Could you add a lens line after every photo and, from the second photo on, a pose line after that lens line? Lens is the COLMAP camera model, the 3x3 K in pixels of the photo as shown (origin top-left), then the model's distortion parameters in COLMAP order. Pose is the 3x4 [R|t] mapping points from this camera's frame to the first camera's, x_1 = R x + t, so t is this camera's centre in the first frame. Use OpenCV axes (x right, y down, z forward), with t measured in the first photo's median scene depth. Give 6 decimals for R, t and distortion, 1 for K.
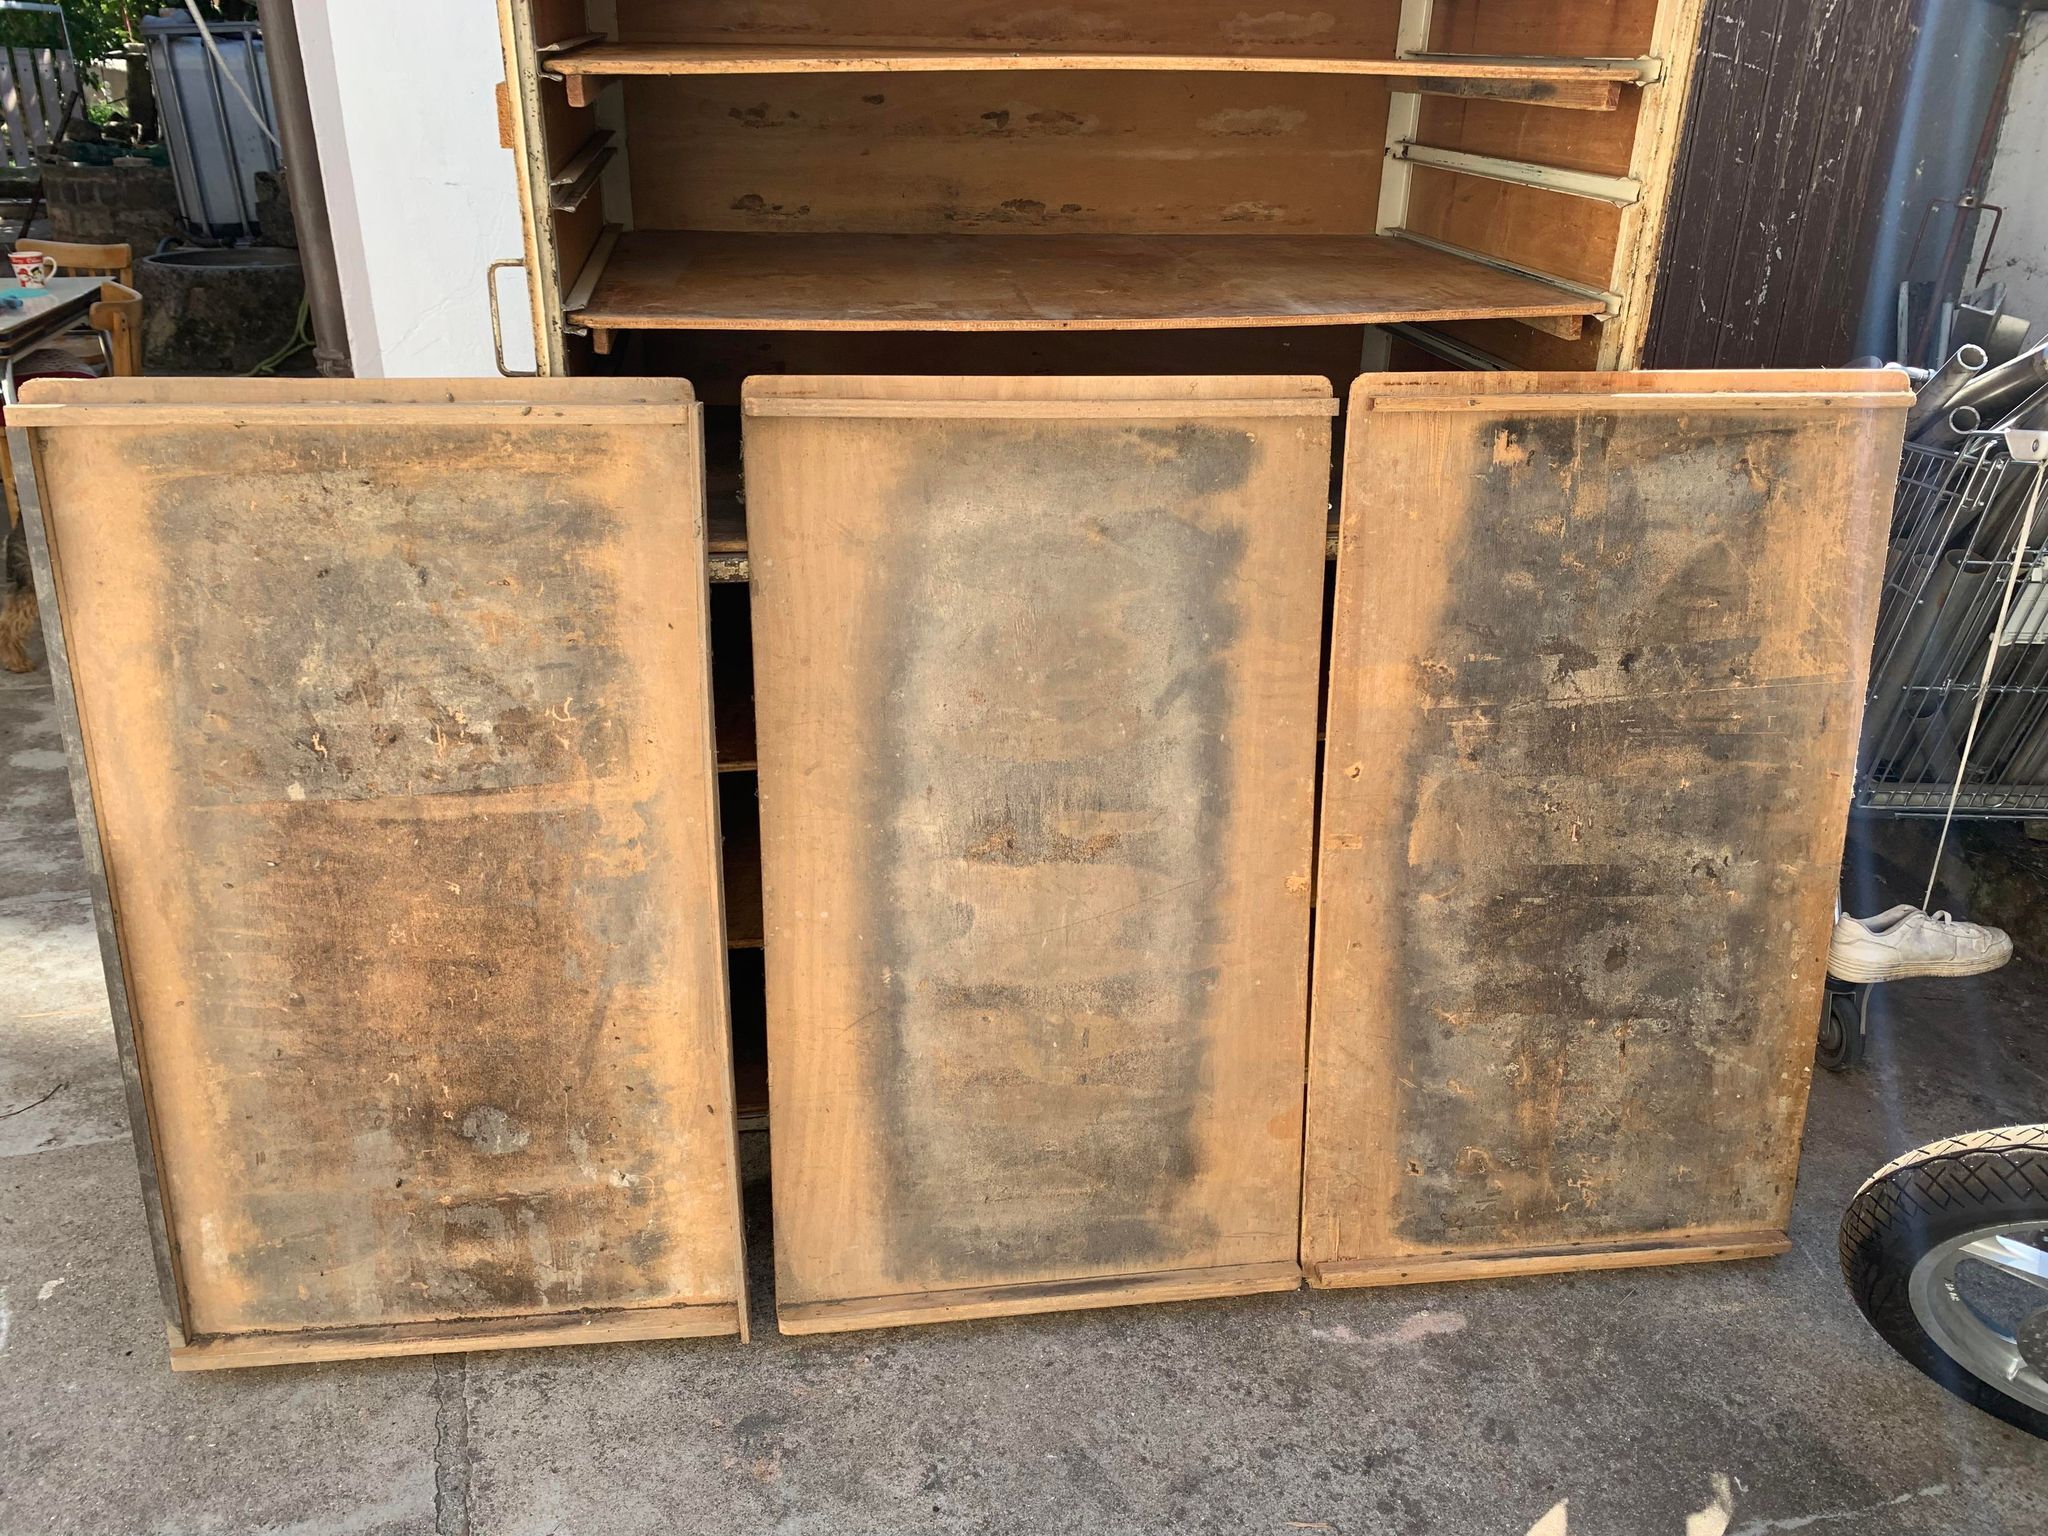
lens RADIAL K [[1556.6, 0, 1020.7], [0, 1556.6, 758.5], [0, 0, 1]] dist [0.007204, -0.007342]
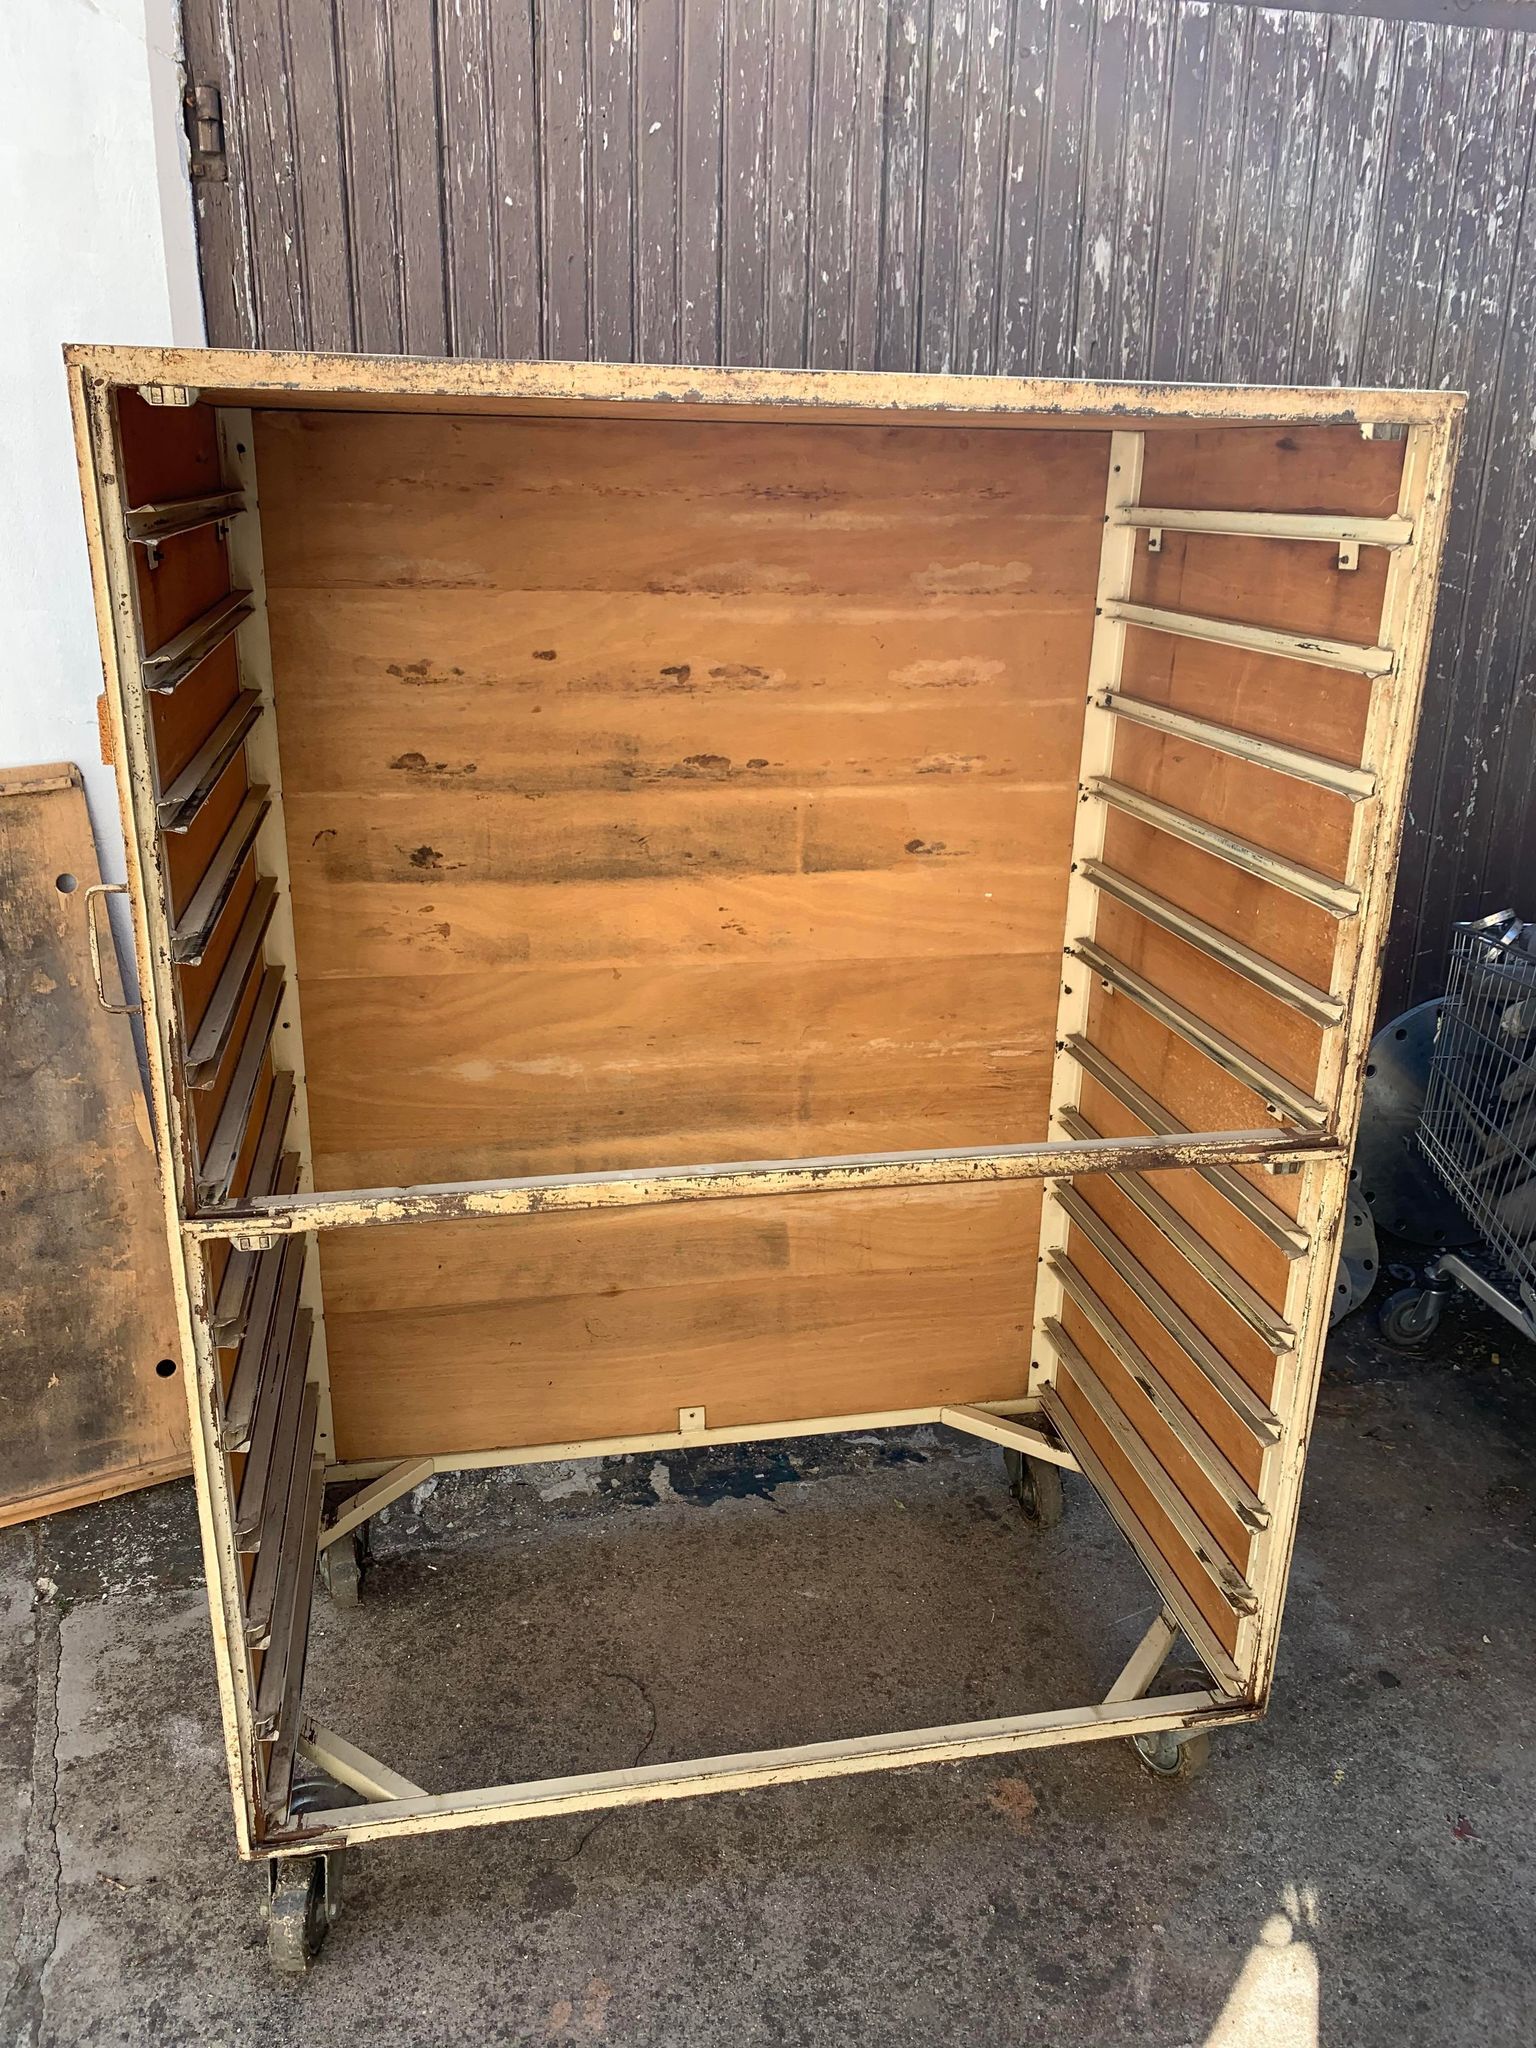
lens RADIAL K [[1556.6, 0, 775.8], [0, 1556.6, 1013.9], [0, 0, 1]] dist [0.007204, -0.007342]
pose [[0.999329, -0.010304, 0.035147, 0.010864], [0.013925, 0.994438, -0.104399, -0.127765], [-0.033876, 0.104819, 0.993914, 0.106138]]
